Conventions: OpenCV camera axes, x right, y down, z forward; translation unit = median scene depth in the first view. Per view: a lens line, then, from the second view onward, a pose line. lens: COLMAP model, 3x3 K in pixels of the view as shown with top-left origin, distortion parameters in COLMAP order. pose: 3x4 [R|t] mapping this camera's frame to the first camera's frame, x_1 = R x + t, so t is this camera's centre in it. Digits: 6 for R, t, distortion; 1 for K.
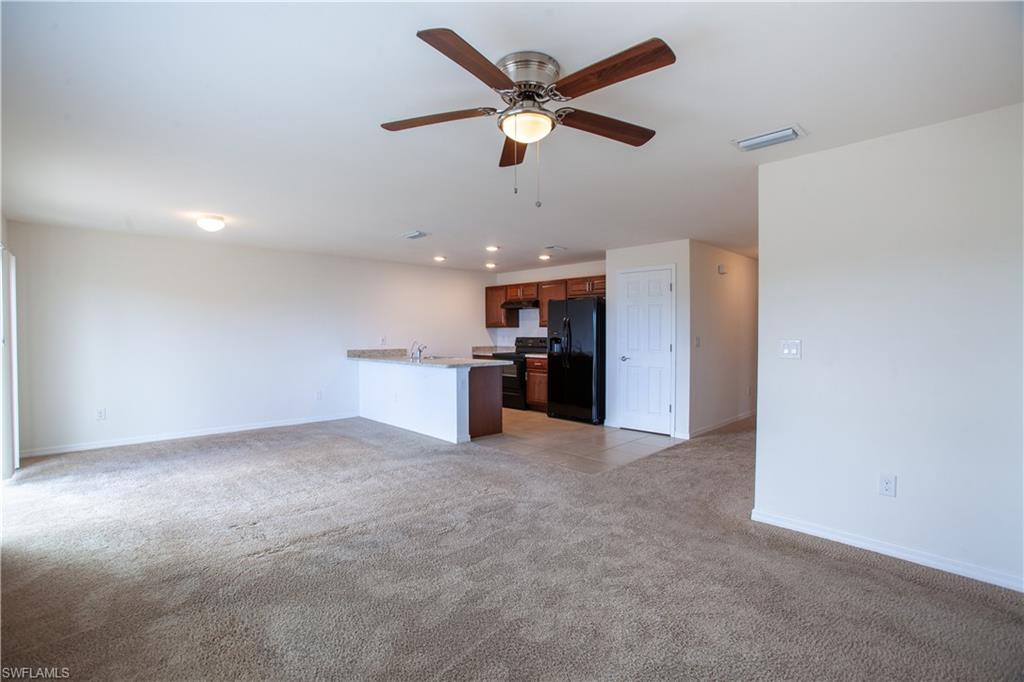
lens RADIAL K [[455.0, 0, 508.0], [0, 455.0, 340.0], [0, 0, 1]] dist [-0.000178, 0.000043]
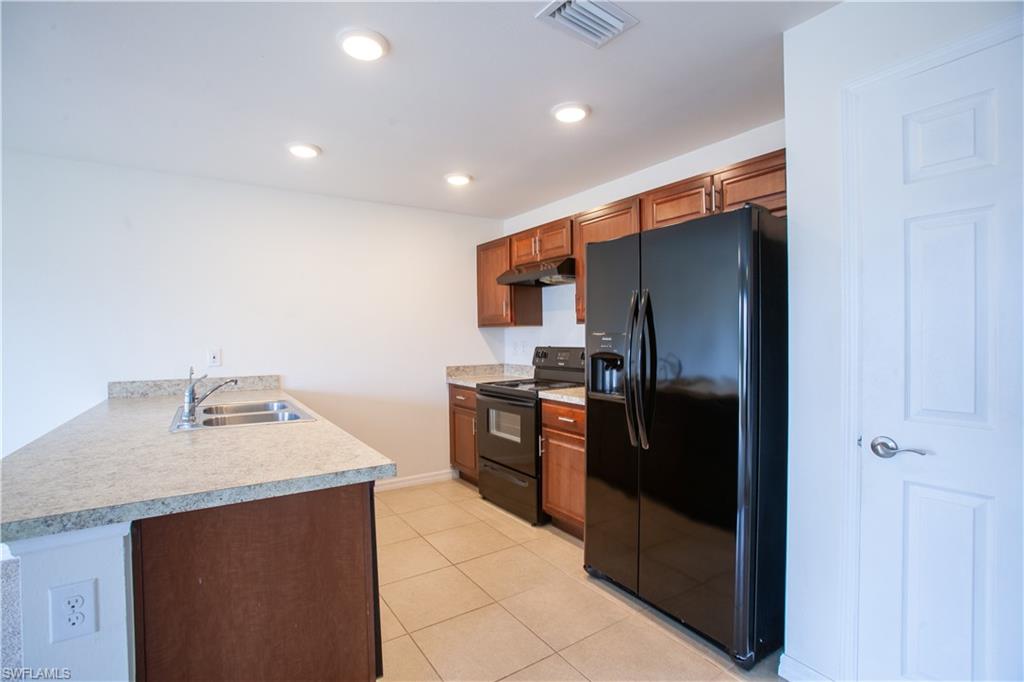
lens RADIAL K [[455.0, 0, 508.0], [0, 455.0, 340.0], [0, 0, 1]] dist [-0.000178, 0.000043]
pose [[0.982554, -0.010696, -0.185671, 0.081547], [0.008636, 0.999892, -0.011900, -0.007908], [0.185779, 0.010089, 0.982540, 0.559625]]
